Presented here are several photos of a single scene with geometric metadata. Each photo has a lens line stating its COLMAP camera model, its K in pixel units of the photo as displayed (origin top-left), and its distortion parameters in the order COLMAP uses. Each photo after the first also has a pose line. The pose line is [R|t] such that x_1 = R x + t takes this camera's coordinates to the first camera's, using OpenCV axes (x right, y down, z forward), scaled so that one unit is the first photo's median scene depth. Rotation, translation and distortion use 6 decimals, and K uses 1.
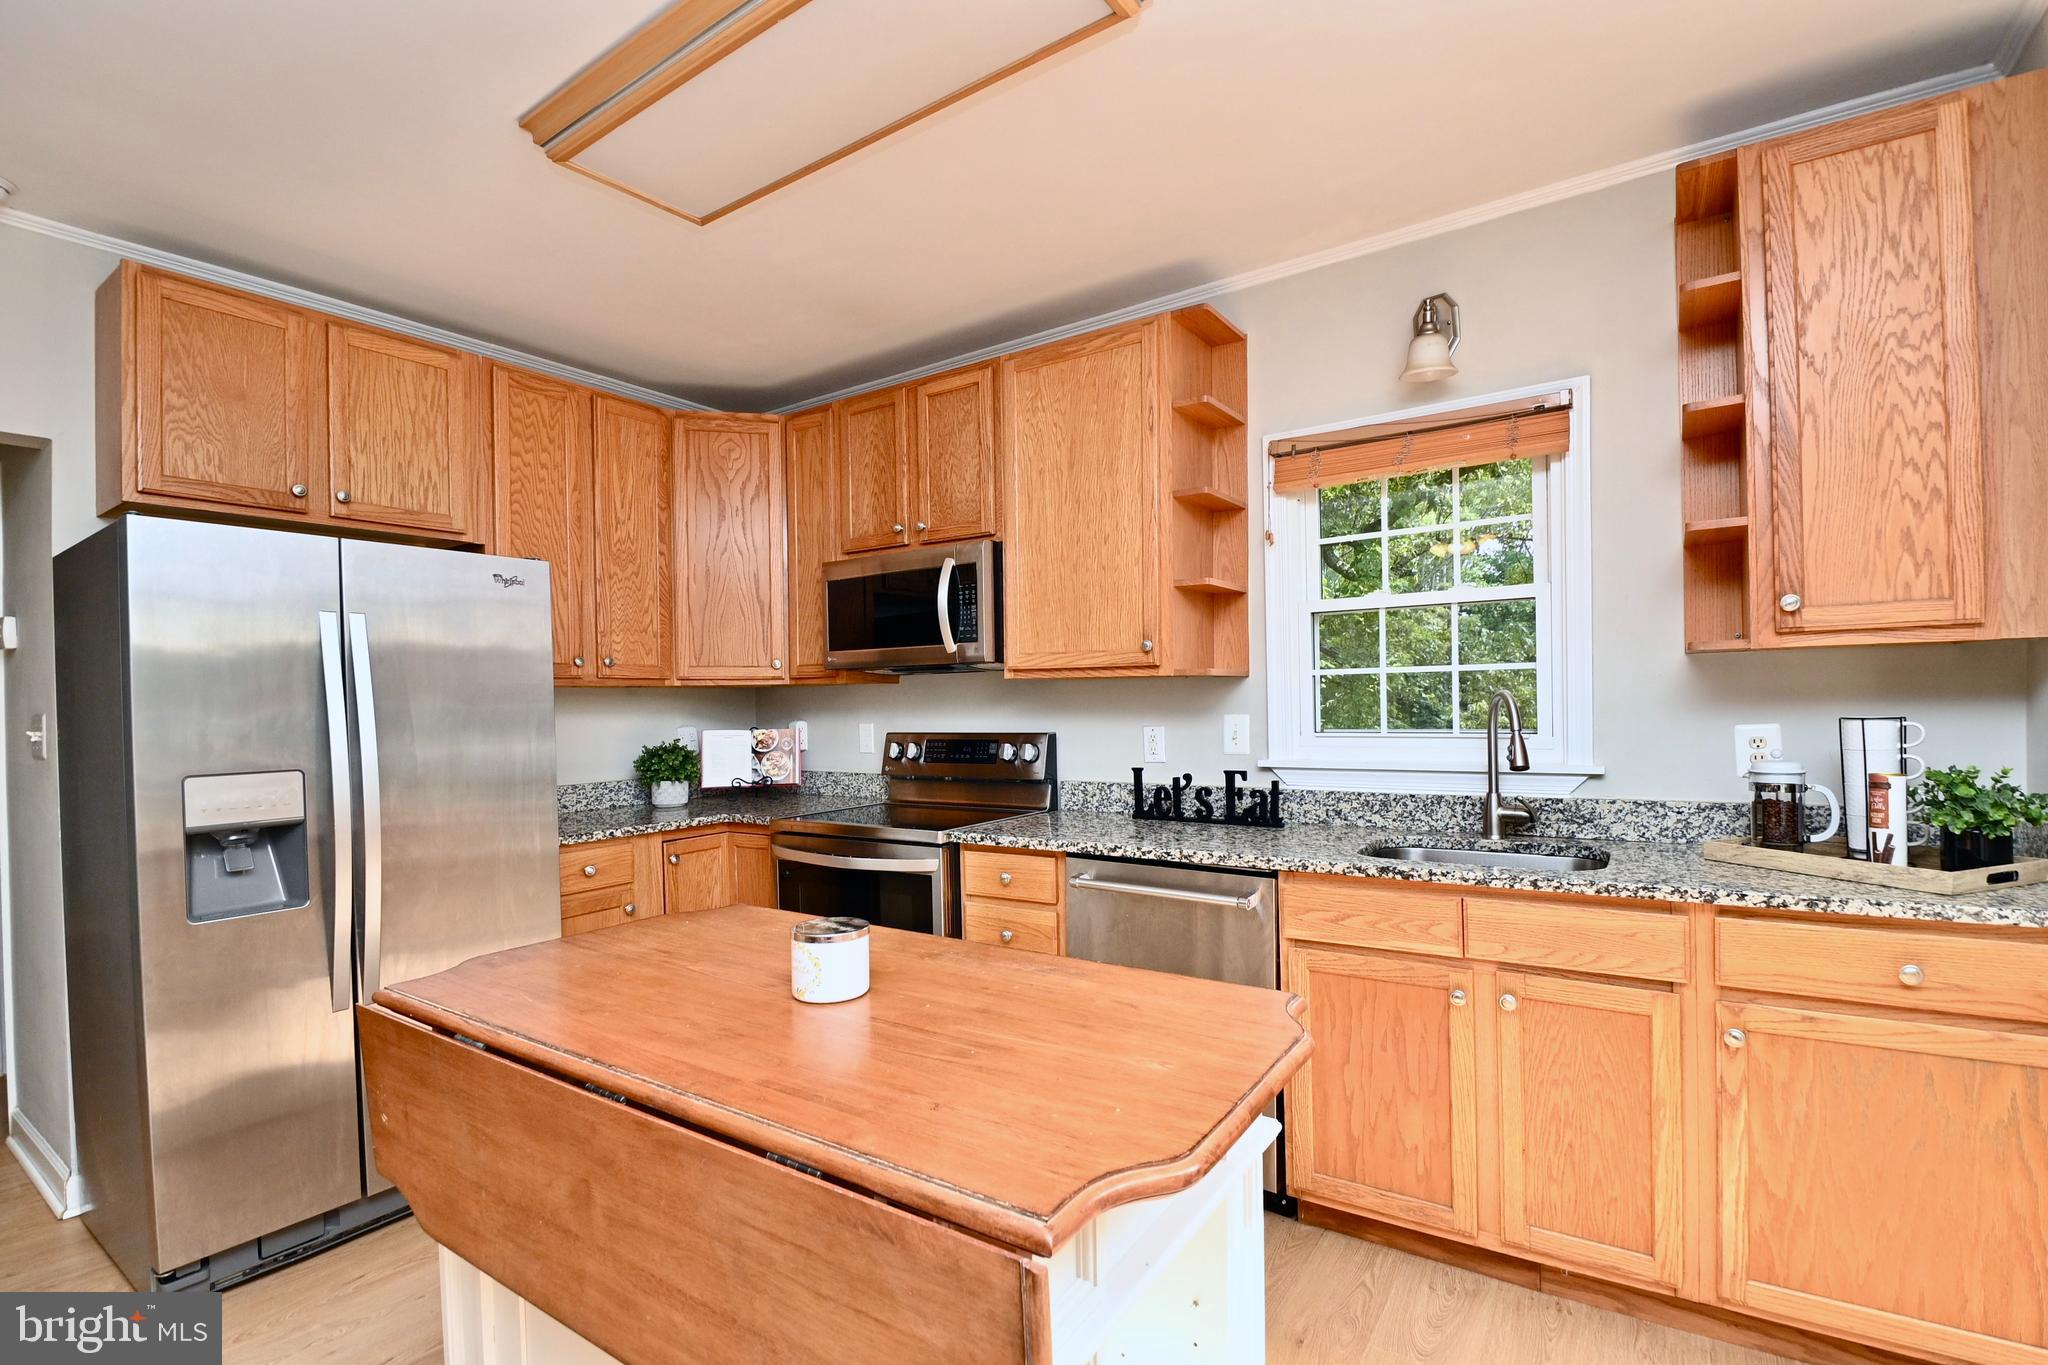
lens RADIAL K [[916.0, 0, 1038.0], [0, 916.0, 712.8], [0, 0, 1]] dist [0.022537, -0.025626]
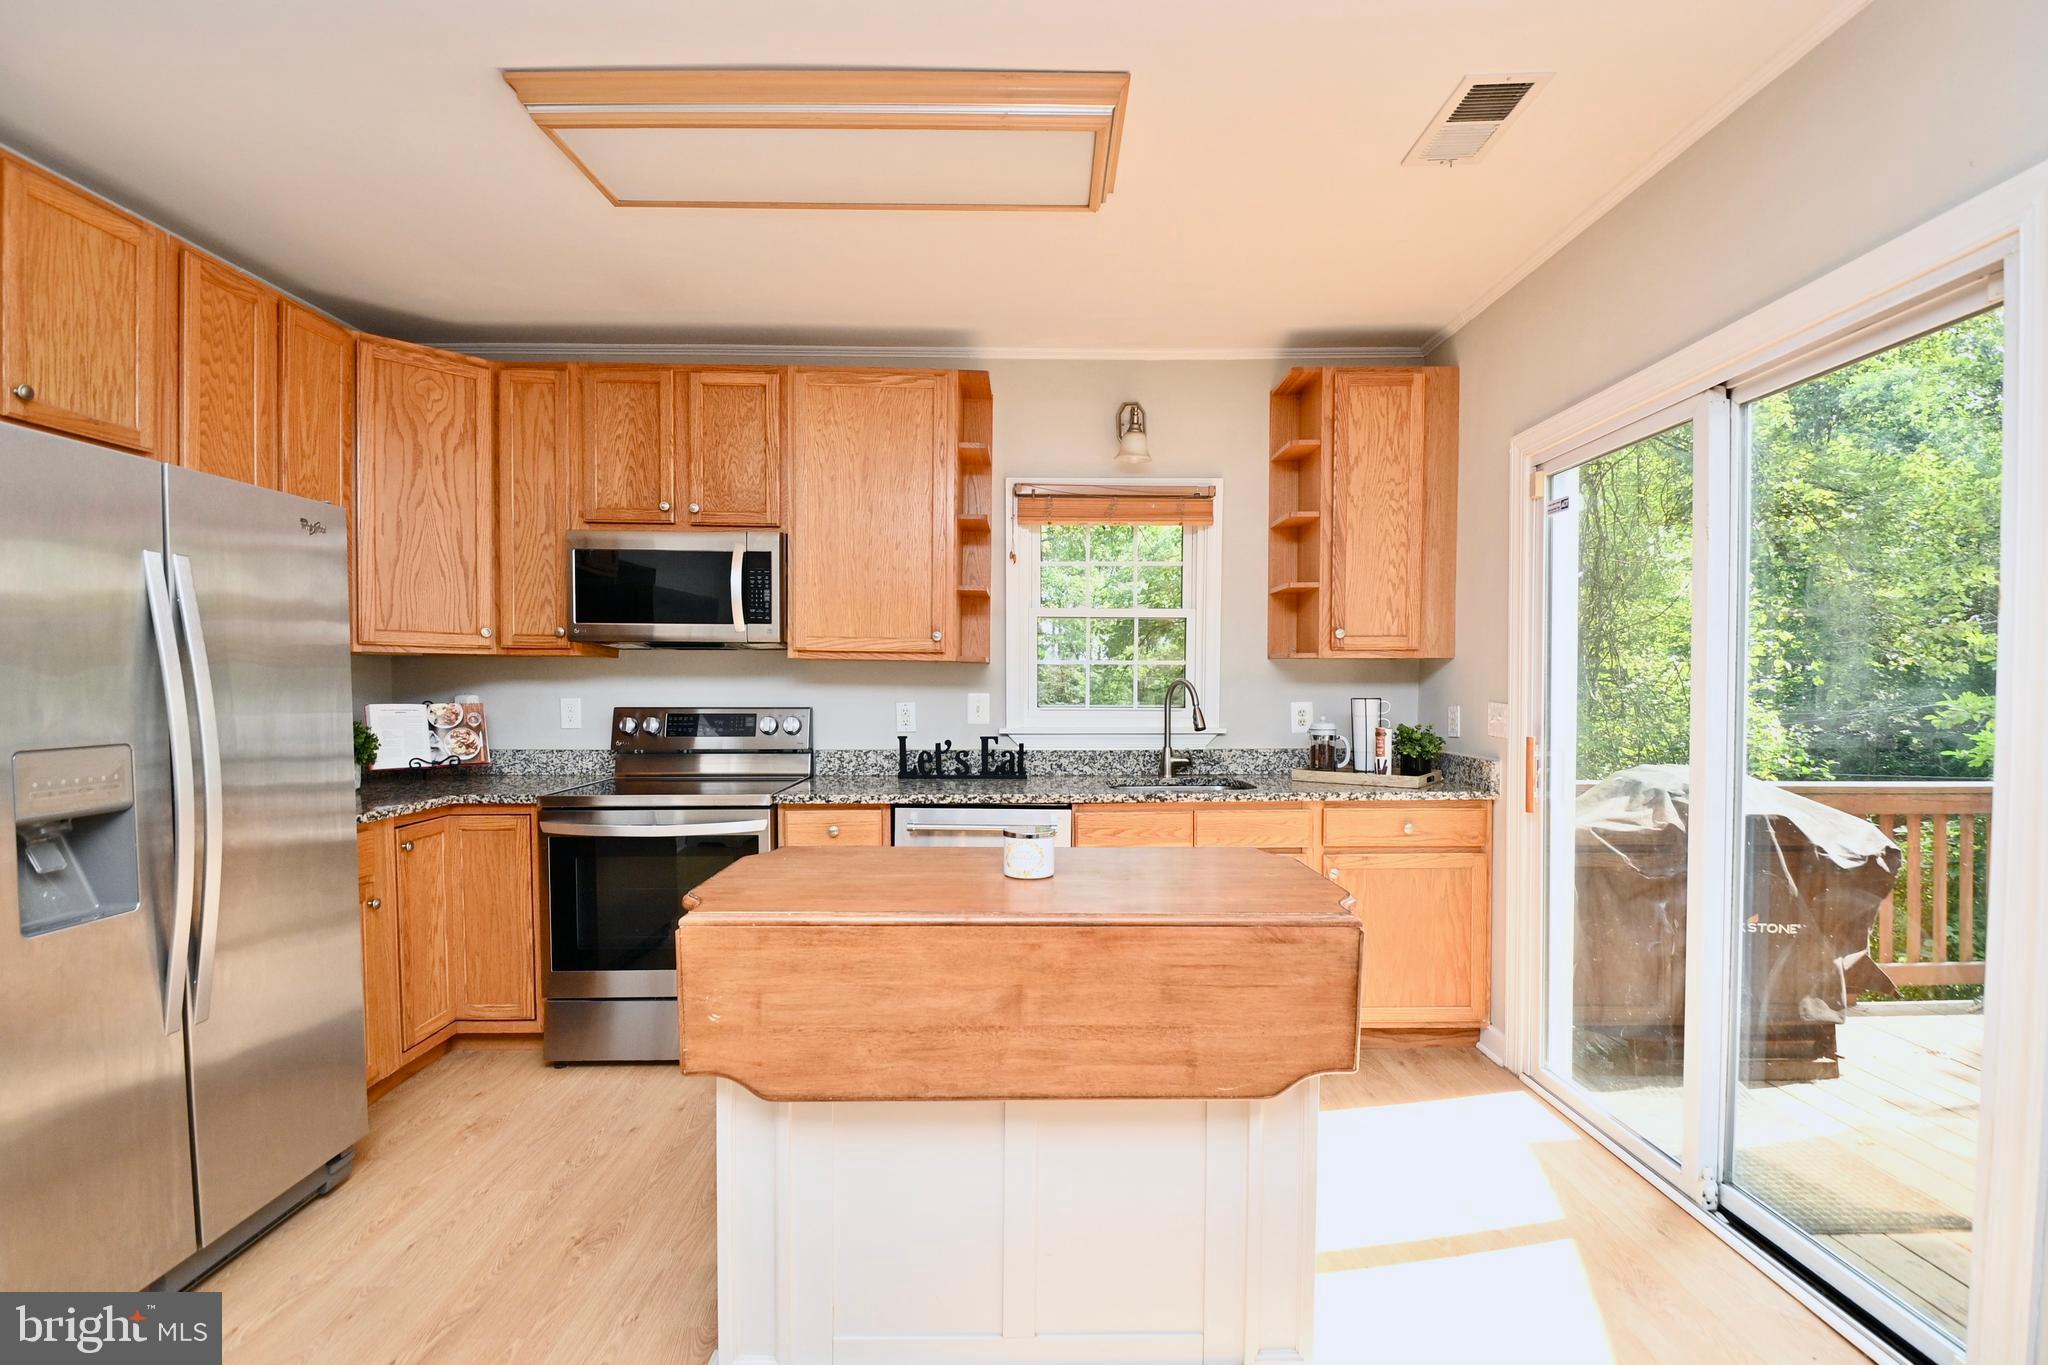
lens RADIAL K [[916.0, 0, 1038.0], [0, 916.0, 712.8], [0, 0, 1]] dist [0.022537, -0.025626]
pose [[0.824691, 0.001508, 0.565581, -0.436642], [-0.011198, 0.999844, 0.013662, 0.011069], [-0.565472, -0.017600, 0.824580, -0.092907]]
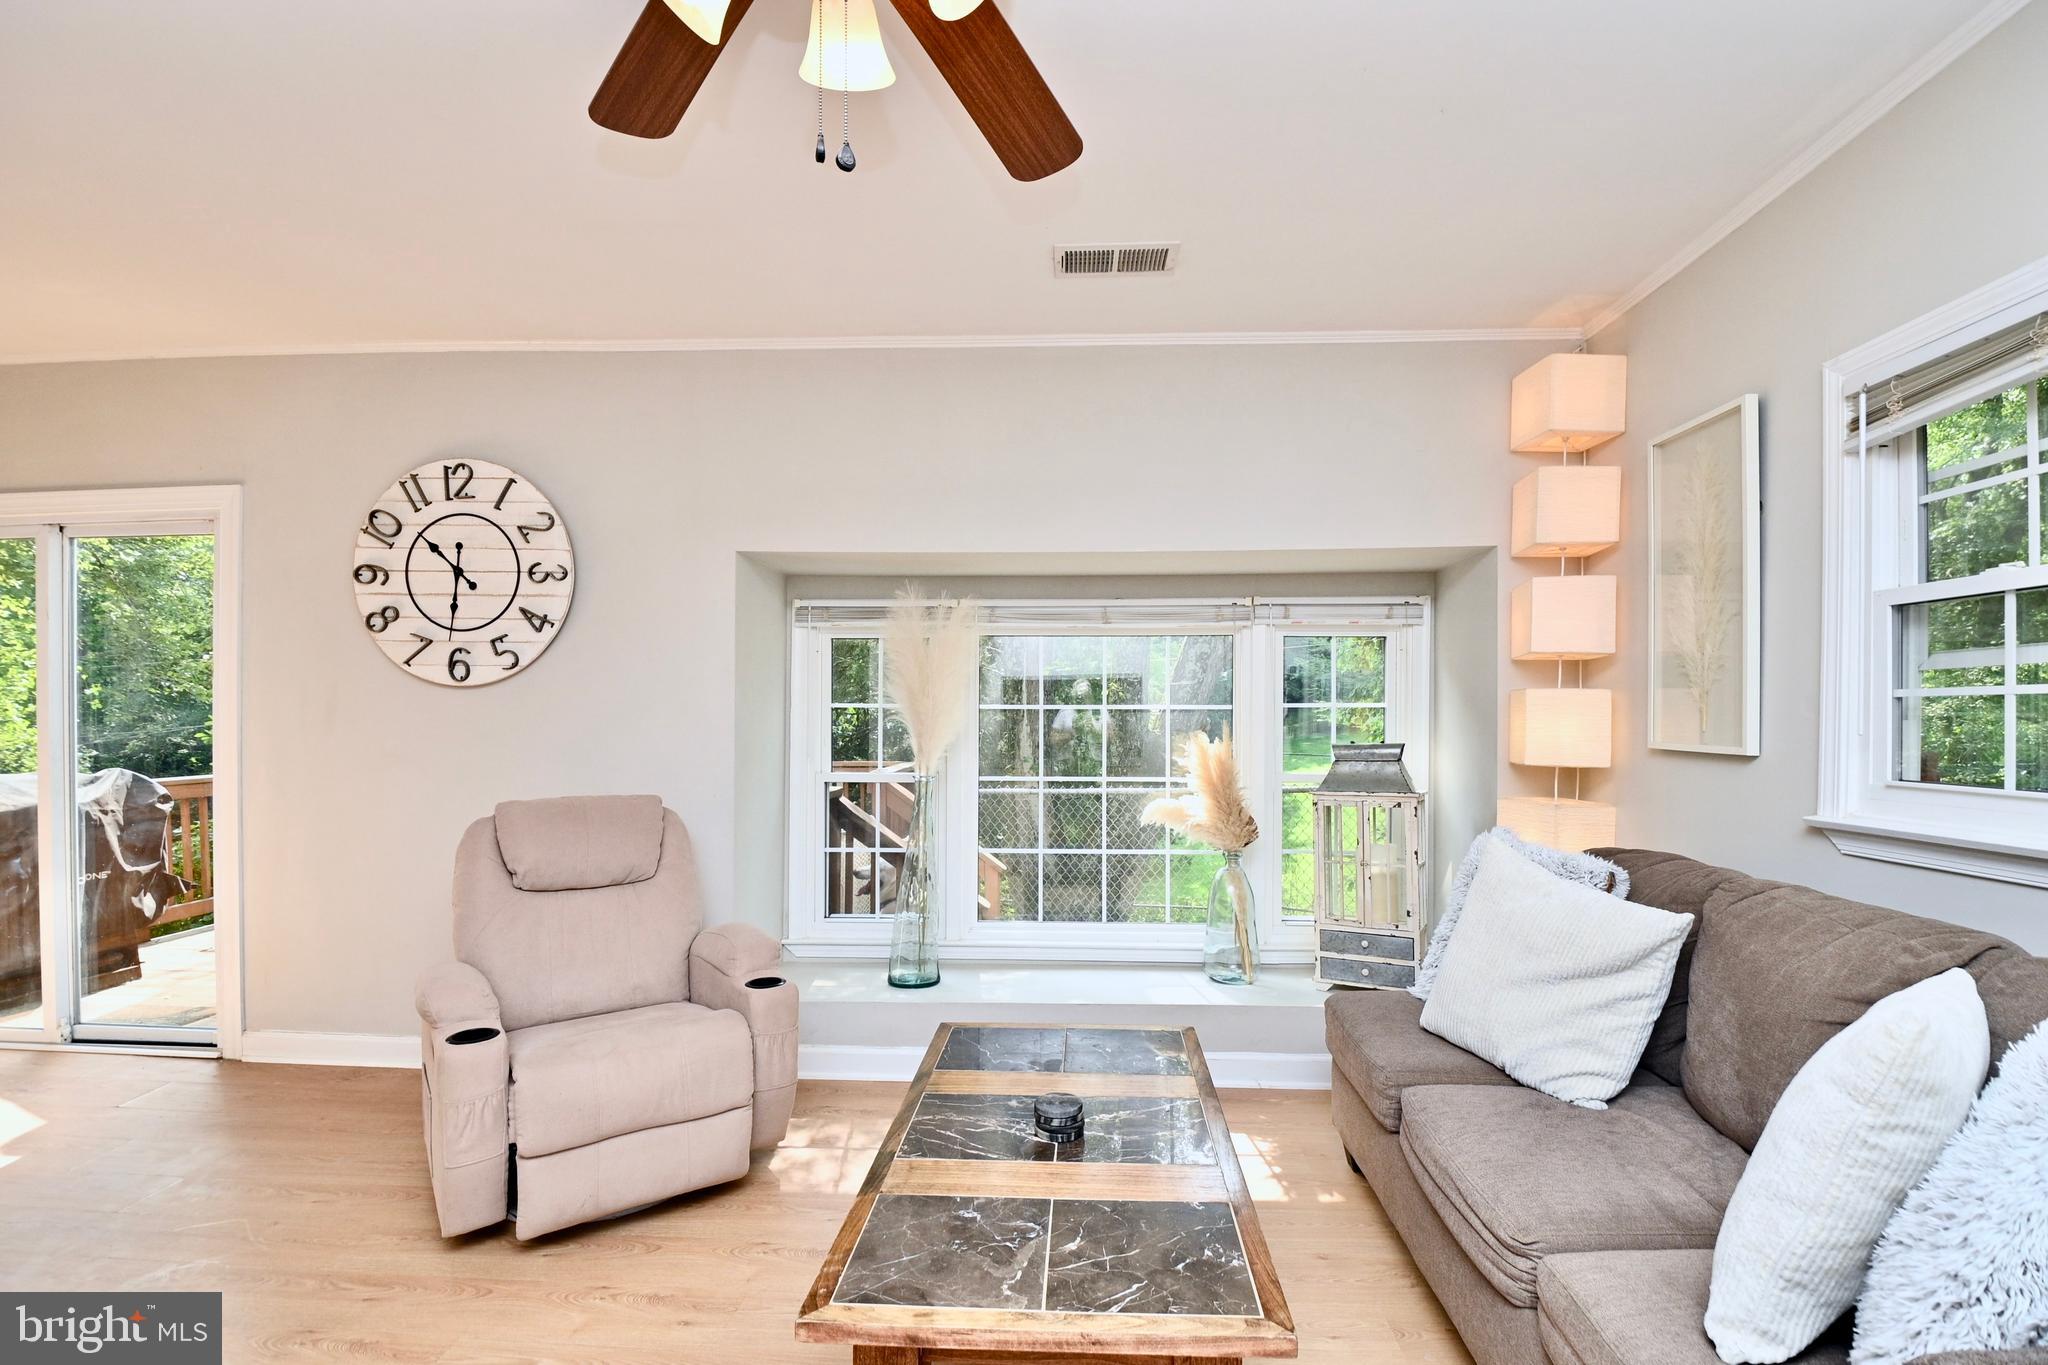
lens RADIAL K [[925.5, 0, 1050.7], [0, 925.5, 714.7], [0, 0, 1]] dist [0.003240, -0.013519]
pose [[-0.518683, 0.012540, 0.854875, -1.216674], [0.013372, 0.999889, -0.006555, 0.022467], [-0.854862, 0.008031, -0.518793, -0.271530]]
